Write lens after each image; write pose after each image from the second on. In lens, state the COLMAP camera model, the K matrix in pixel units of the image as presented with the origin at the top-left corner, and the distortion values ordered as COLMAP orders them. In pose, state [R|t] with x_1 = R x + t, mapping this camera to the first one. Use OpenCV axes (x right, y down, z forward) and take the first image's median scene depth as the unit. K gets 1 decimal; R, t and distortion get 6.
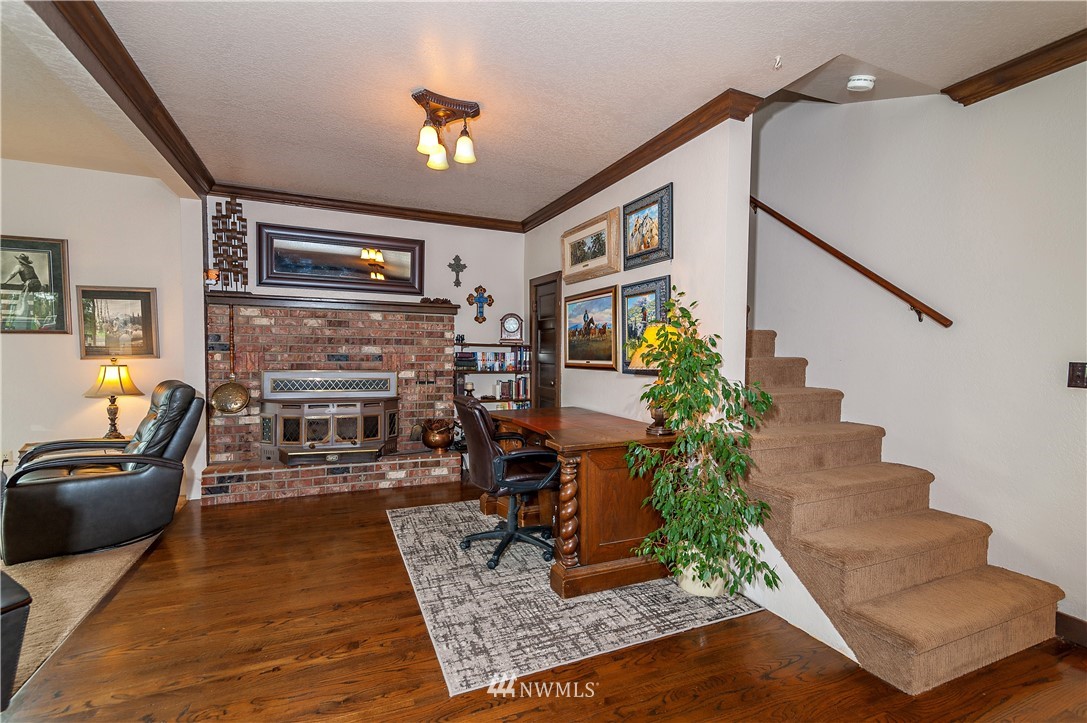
lens RADIAL K [[495.5, 0, 542.0], [0, 495.5, 362.9], [0, 0, 1]] dist [0.016373, -0.000909]
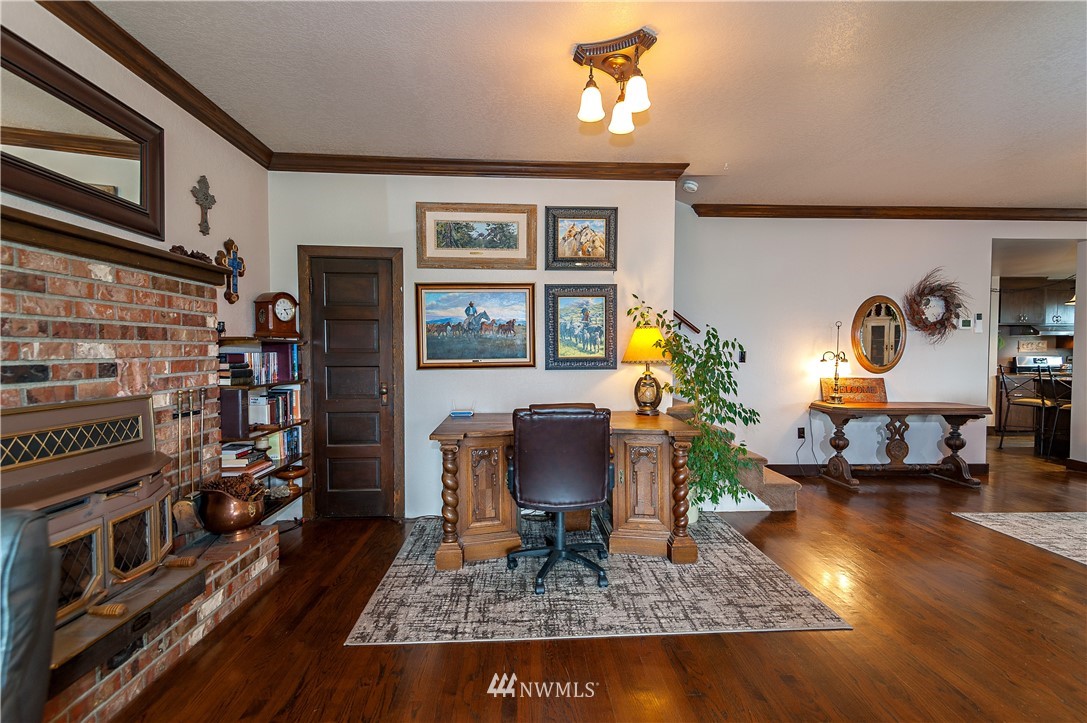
lens RADIAL K [[495.5, 0, 543.6], [0, 495.5, 363.4], [0, 0, 1]] dist [0.016373, -0.000909]
pose [[0.341339, -0.037154, 0.939206, -0.752853], [0.029580, 0.999148, 0.028775, -0.020567], [-0.939475, 0.017960, 0.342147, 0.611647]]
